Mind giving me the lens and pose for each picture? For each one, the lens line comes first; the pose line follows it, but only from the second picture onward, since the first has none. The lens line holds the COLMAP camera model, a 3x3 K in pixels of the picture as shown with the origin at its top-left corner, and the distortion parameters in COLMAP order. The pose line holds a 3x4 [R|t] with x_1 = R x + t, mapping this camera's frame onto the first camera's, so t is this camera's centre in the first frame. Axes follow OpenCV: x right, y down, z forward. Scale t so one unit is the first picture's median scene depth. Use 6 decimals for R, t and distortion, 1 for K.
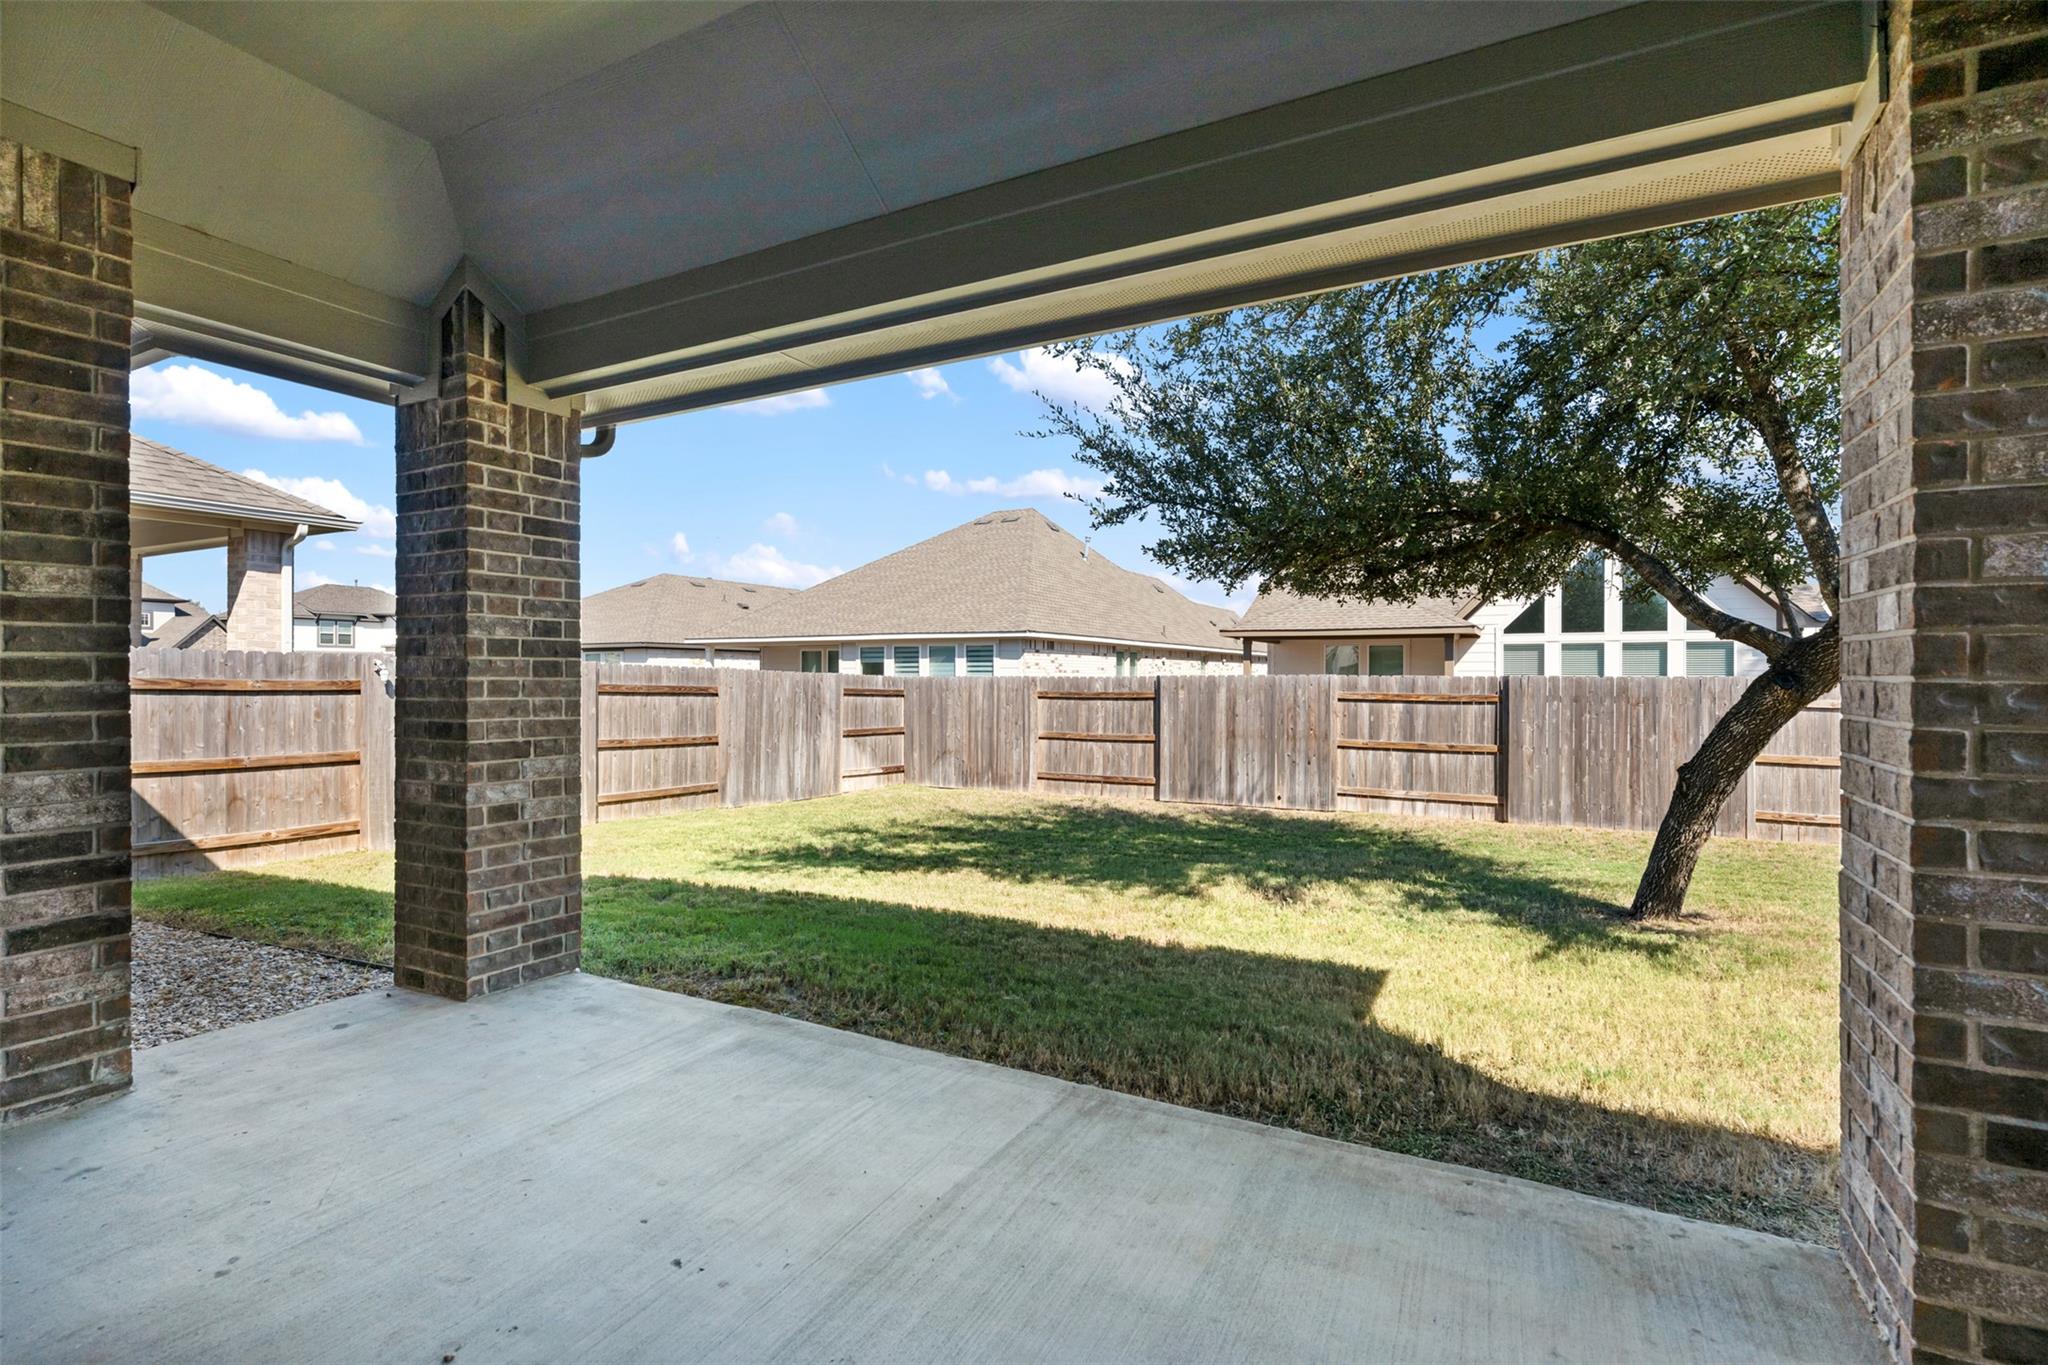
lens RADIAL K [[969.7, 0, 1017.5], [0, 969.7, 675.4], [0, 0, 1]] dist [-0.002062, 0.000432]
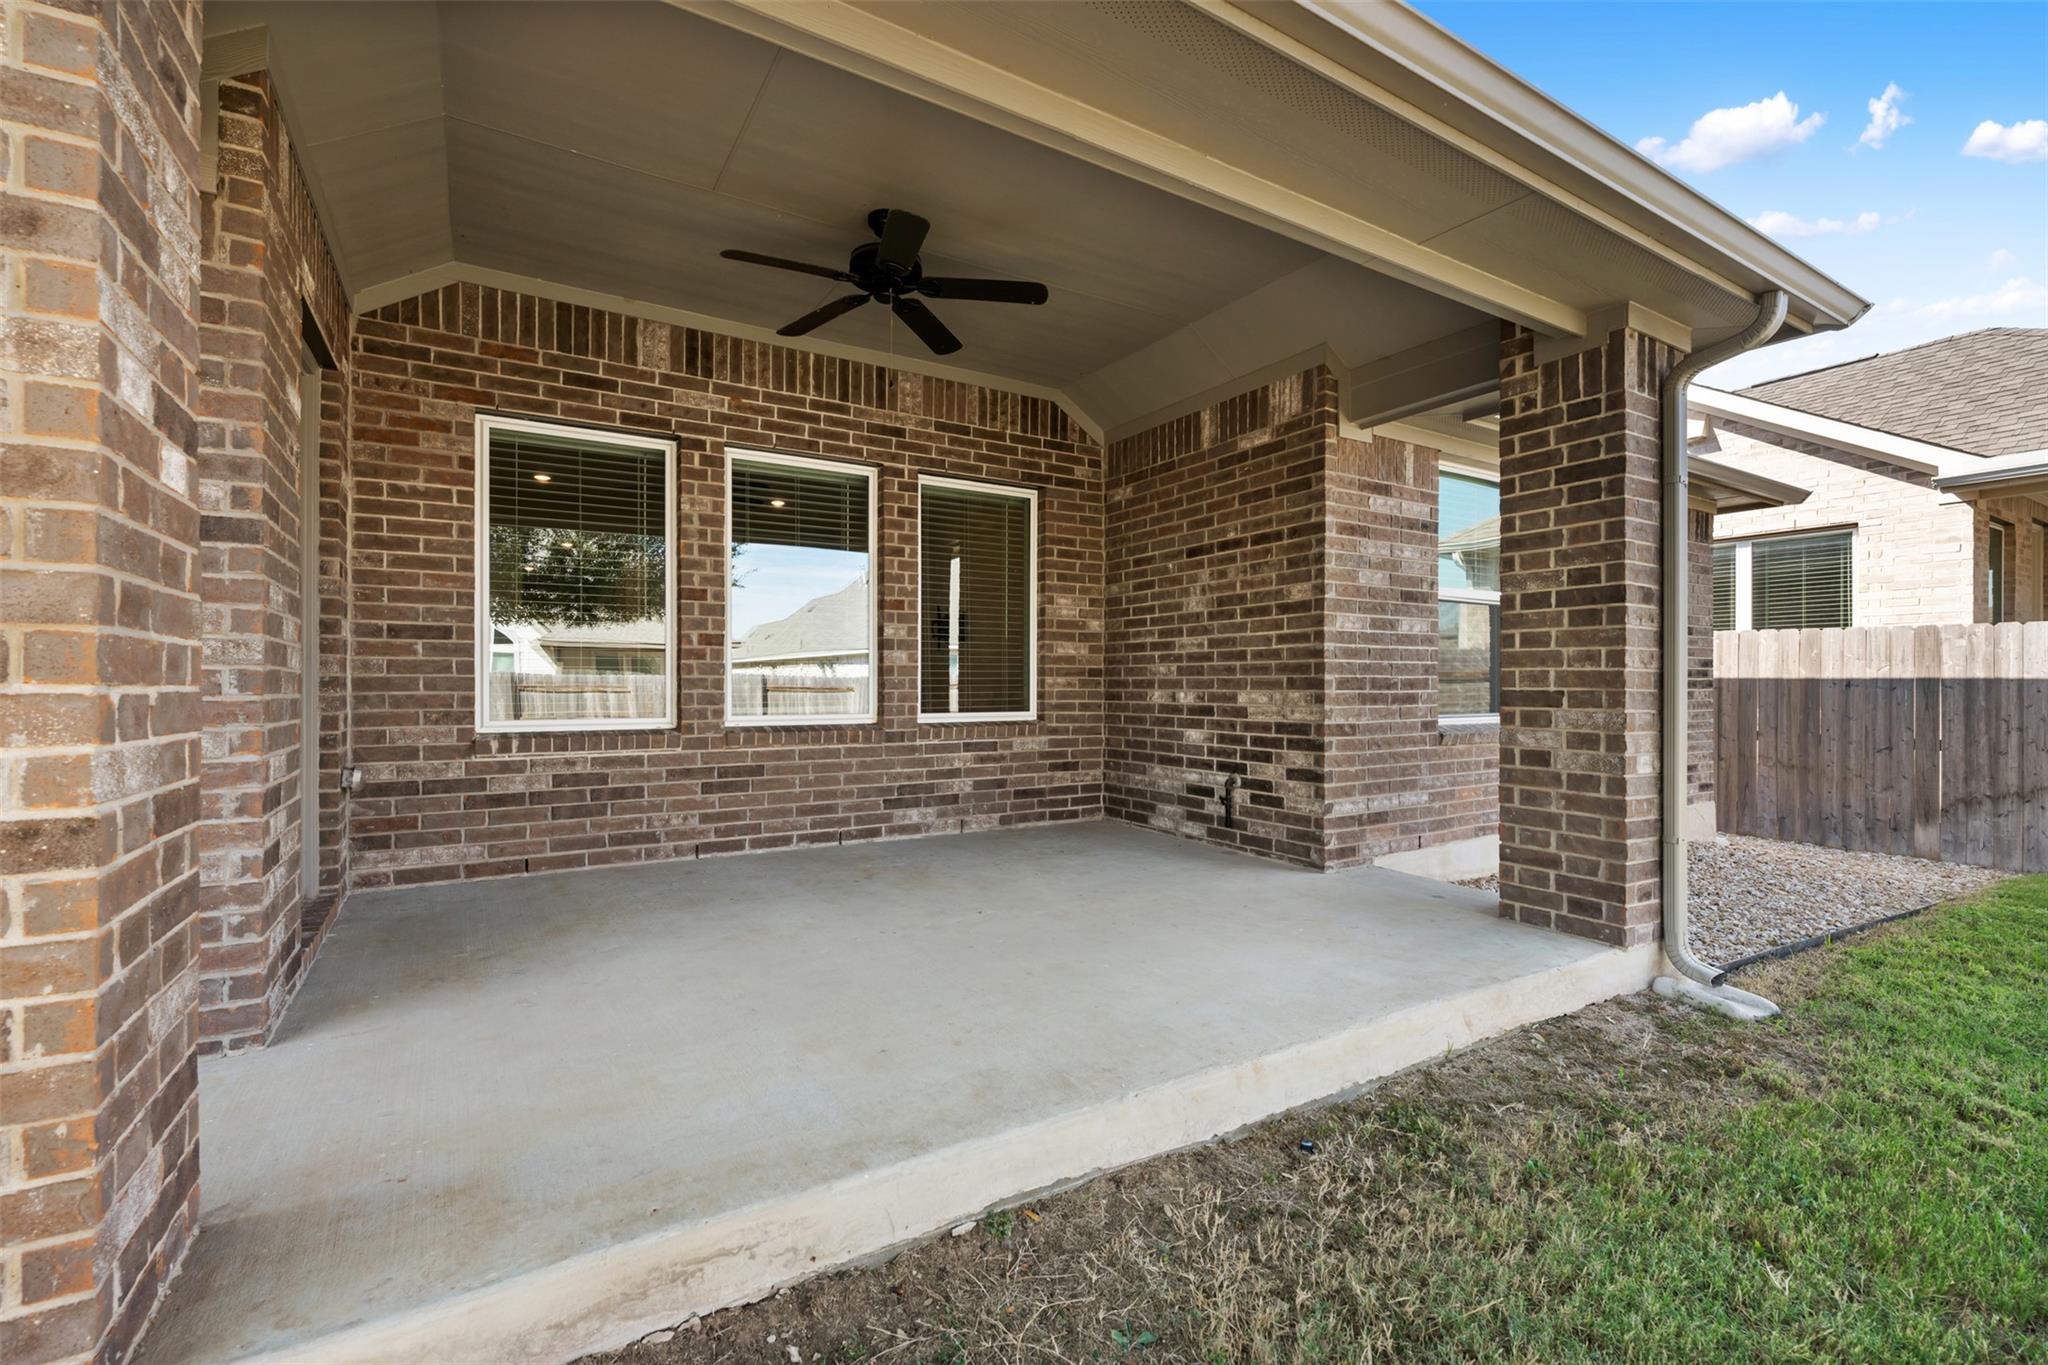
lens RADIAL K [[882.7, 0, 1027.0], [0, 882.7, 681.5], [0, 0, 1]] dist [-0.007949, -0.000567]
pose [[-0.494894, -0.002709, -0.868949, 0.473263], [0.000723, 0.999994, -0.003529, 0.051378], [0.868953, -0.002375, -0.494889, 0.822031]]
